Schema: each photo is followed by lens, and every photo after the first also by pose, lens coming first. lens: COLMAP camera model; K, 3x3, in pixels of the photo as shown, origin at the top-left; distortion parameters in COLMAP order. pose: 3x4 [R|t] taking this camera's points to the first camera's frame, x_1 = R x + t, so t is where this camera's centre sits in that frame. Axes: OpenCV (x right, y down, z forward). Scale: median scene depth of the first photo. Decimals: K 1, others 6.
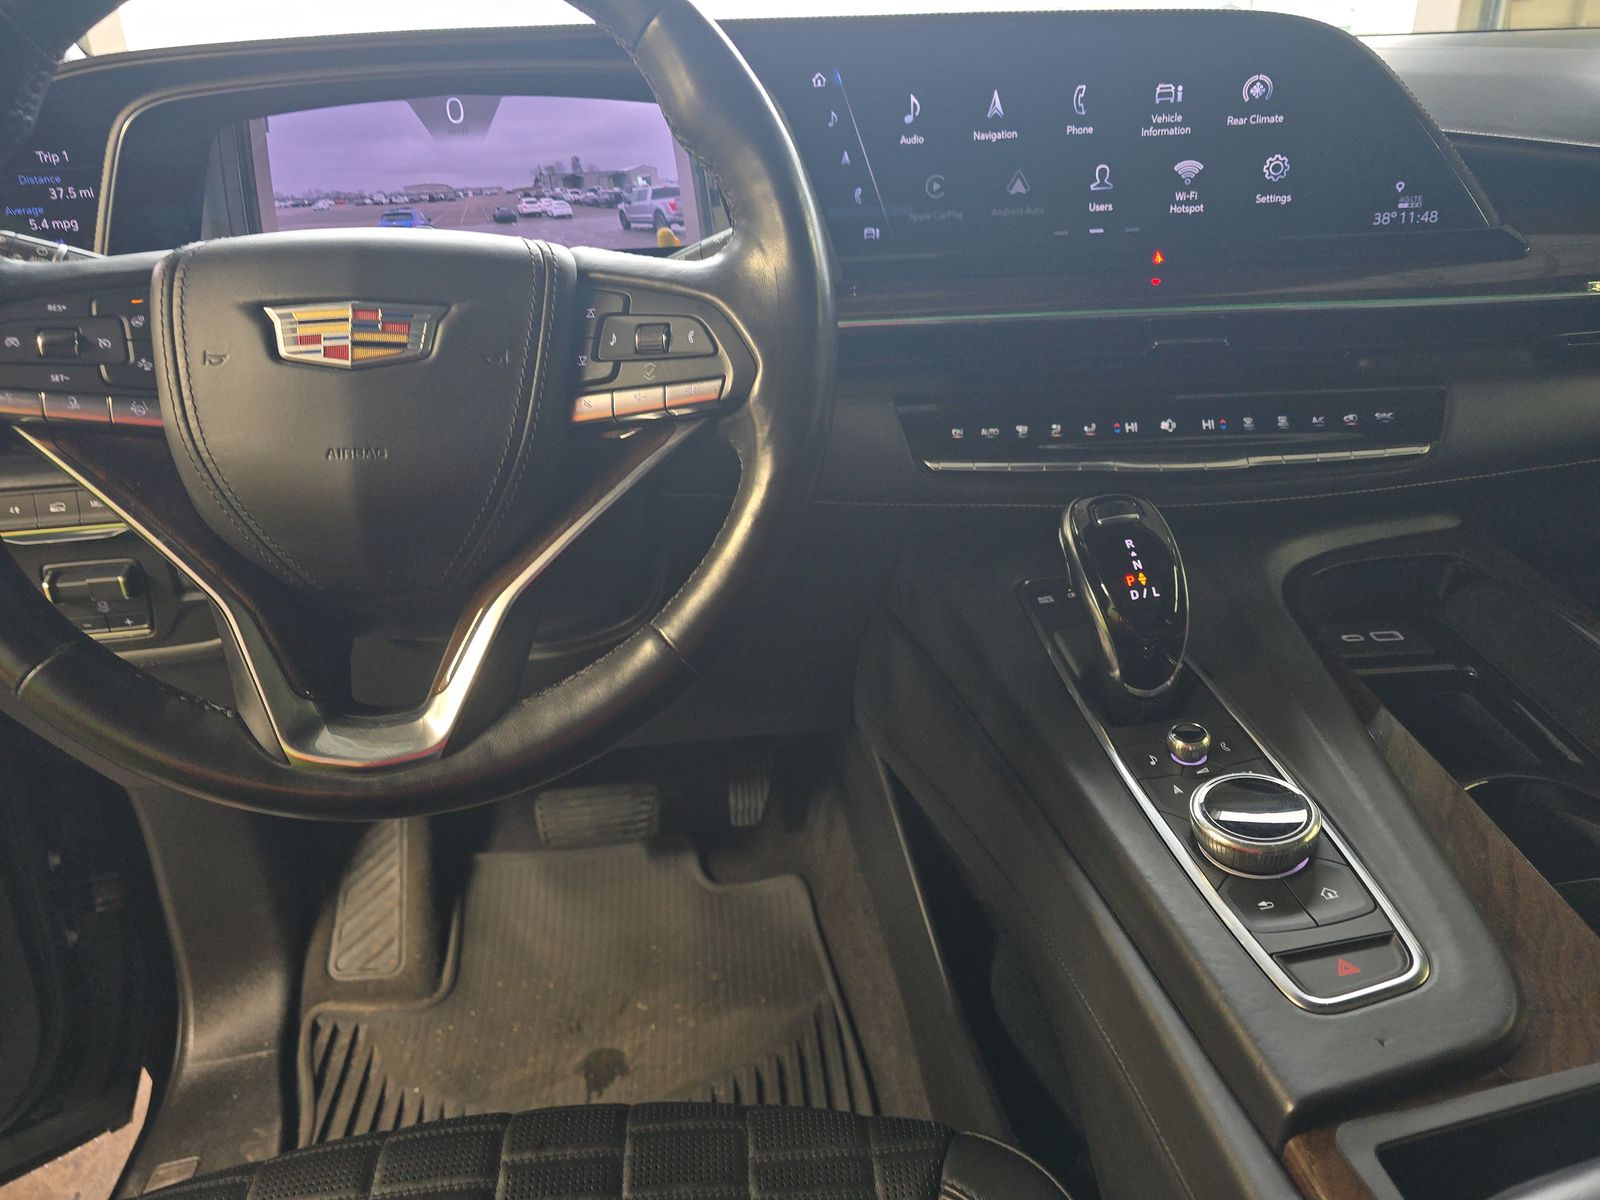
lens RADIAL K [[1116.2, 0, 800.0], [0, 1116.2, 600.0], [0, 0, 1]] dist [0.058852, -0.074709]
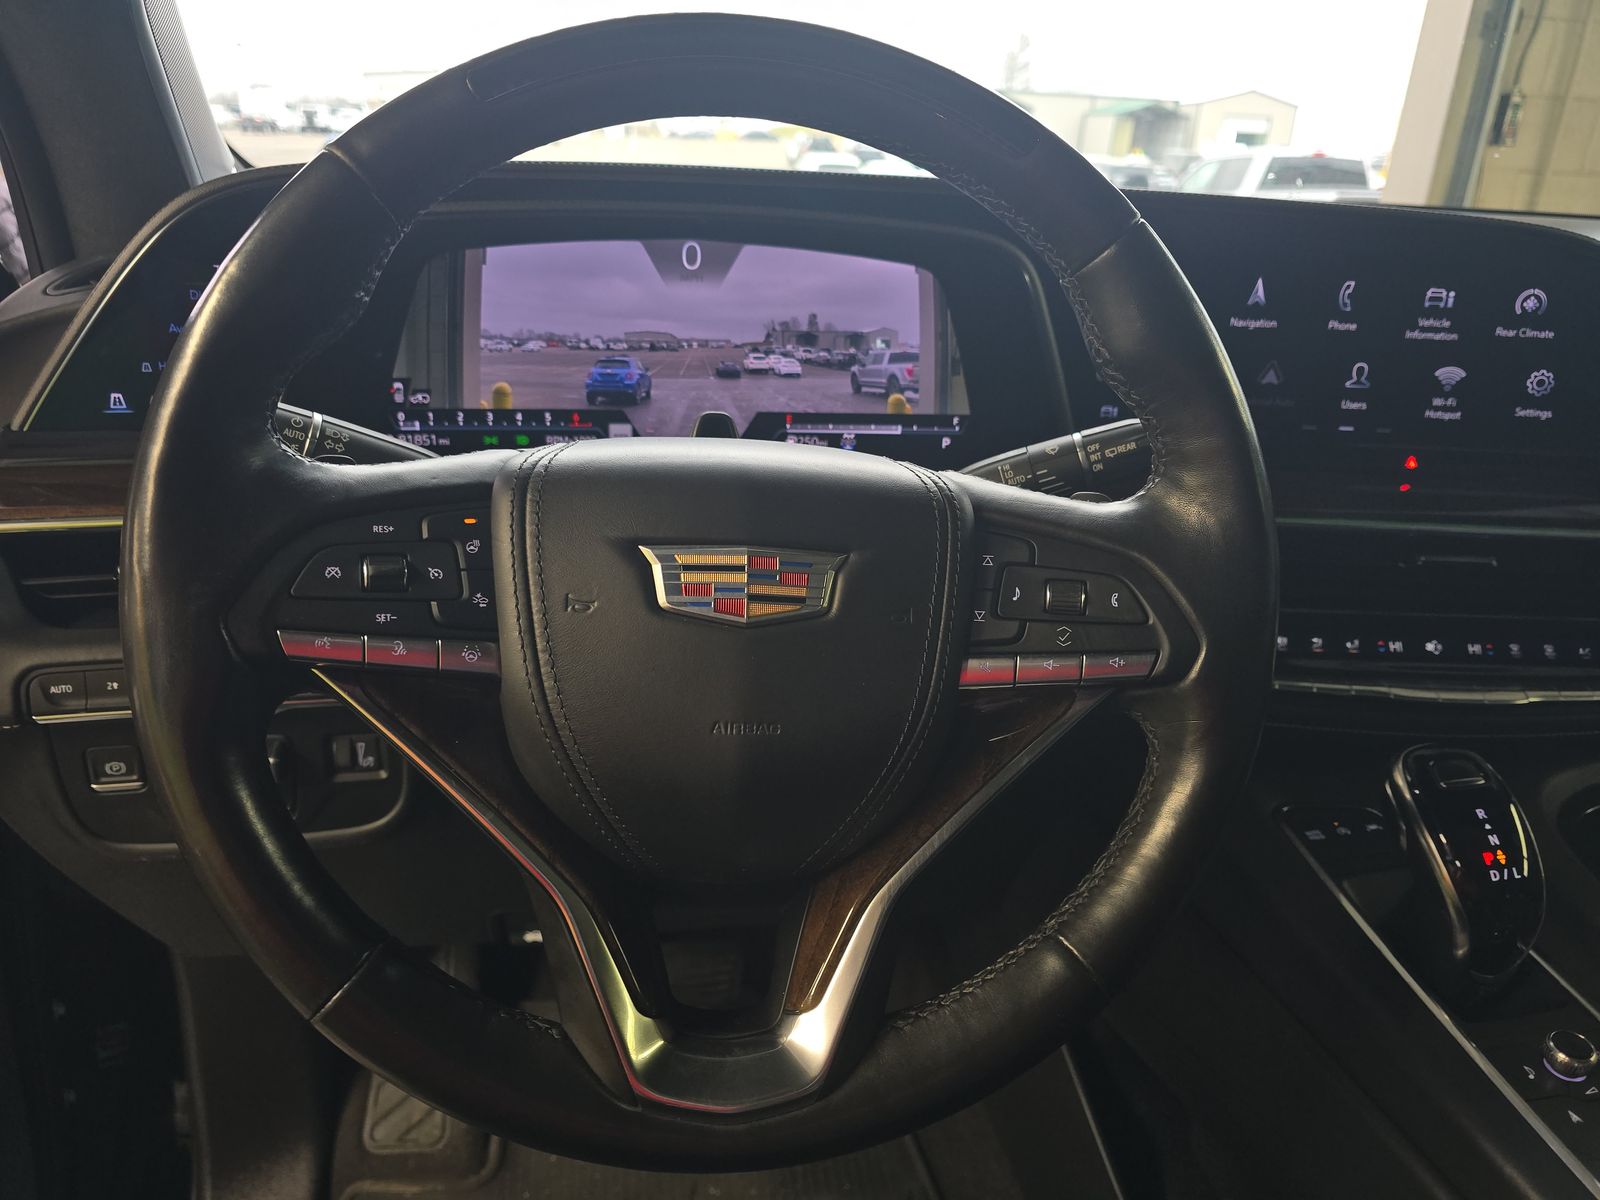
lens RADIAL K [[1116.2, 0, 800.0], [0, 1116.2, 600.0], [0, 0, 1]] dist [0.058852, -0.074709]
pose [[0.994943, 0.059333, 0.081048, -0.273159], [-0.055840, 0.997438, -0.044708, -0.122035], [-0.083493, 0.039956, 0.995707, 0.106112]]
